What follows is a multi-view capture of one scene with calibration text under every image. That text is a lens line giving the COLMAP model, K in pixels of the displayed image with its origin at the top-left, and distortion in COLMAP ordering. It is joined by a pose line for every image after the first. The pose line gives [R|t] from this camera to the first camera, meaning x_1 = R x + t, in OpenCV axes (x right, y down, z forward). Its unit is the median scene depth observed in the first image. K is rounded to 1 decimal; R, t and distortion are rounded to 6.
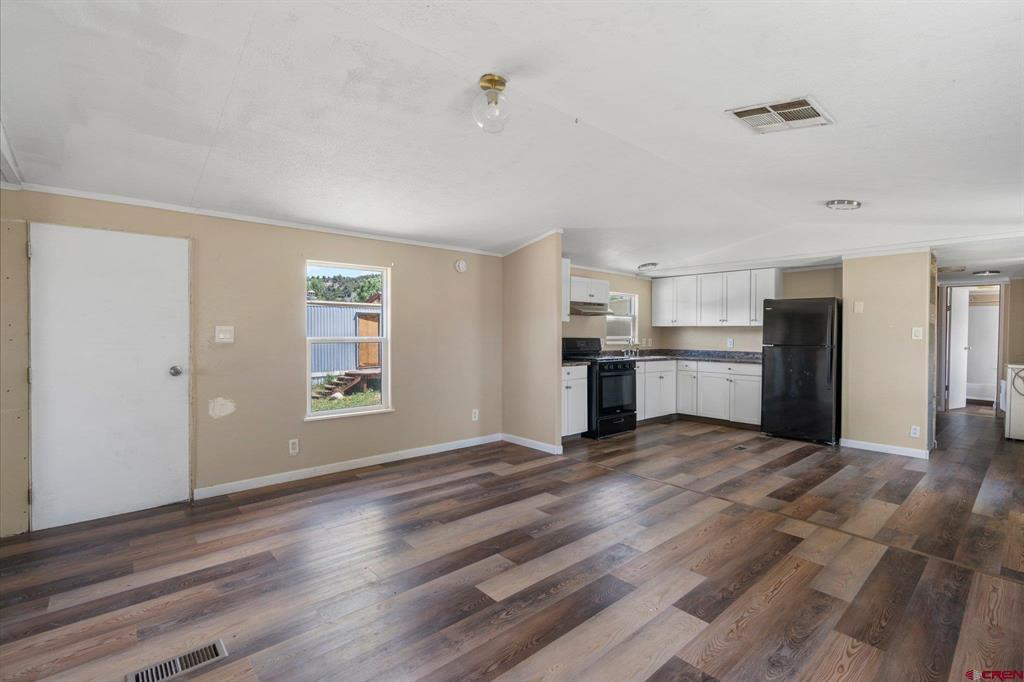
lens RADIAL K [[466.5, 0, 512.0], [0, 466.5, 340.1], [0, 0, 1]] dist [-0.010864, 0.001613]
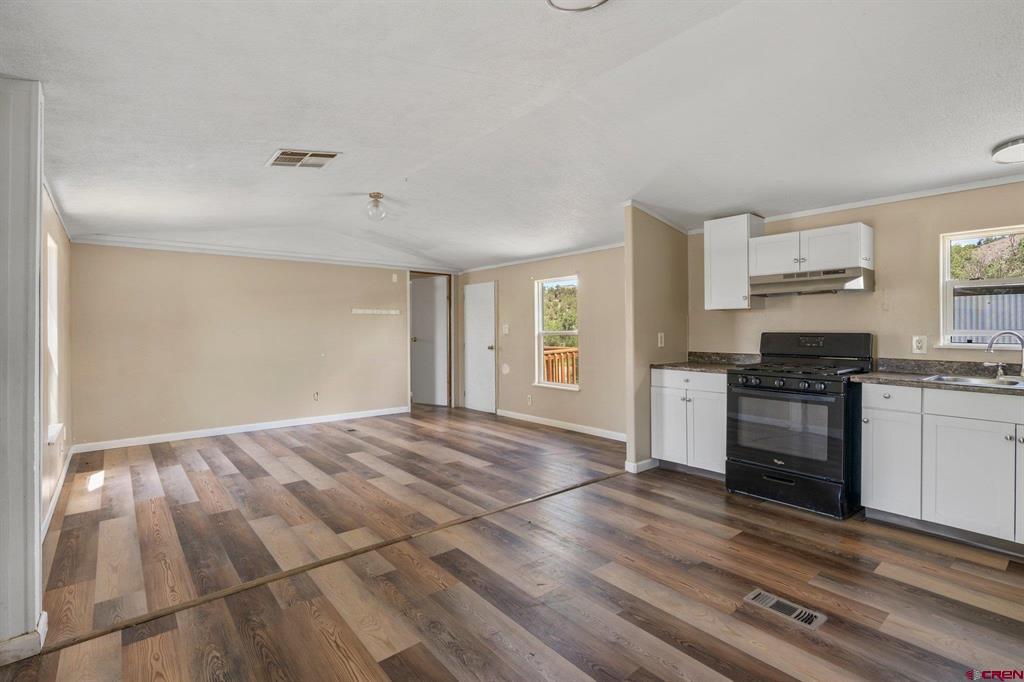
lens RADIAL K [[466.5, 0, 512.3], [0, 466.5, 334.0], [0, 0, 1]] dist [-0.010864, 0.001613]
pose [[-0.016503, 0.004737, -0.999853, 1.562283], [-0.009224, 0.999945, 0.004890, -0.005121], [0.999821, 0.009304, -0.016458, 1.343444]]
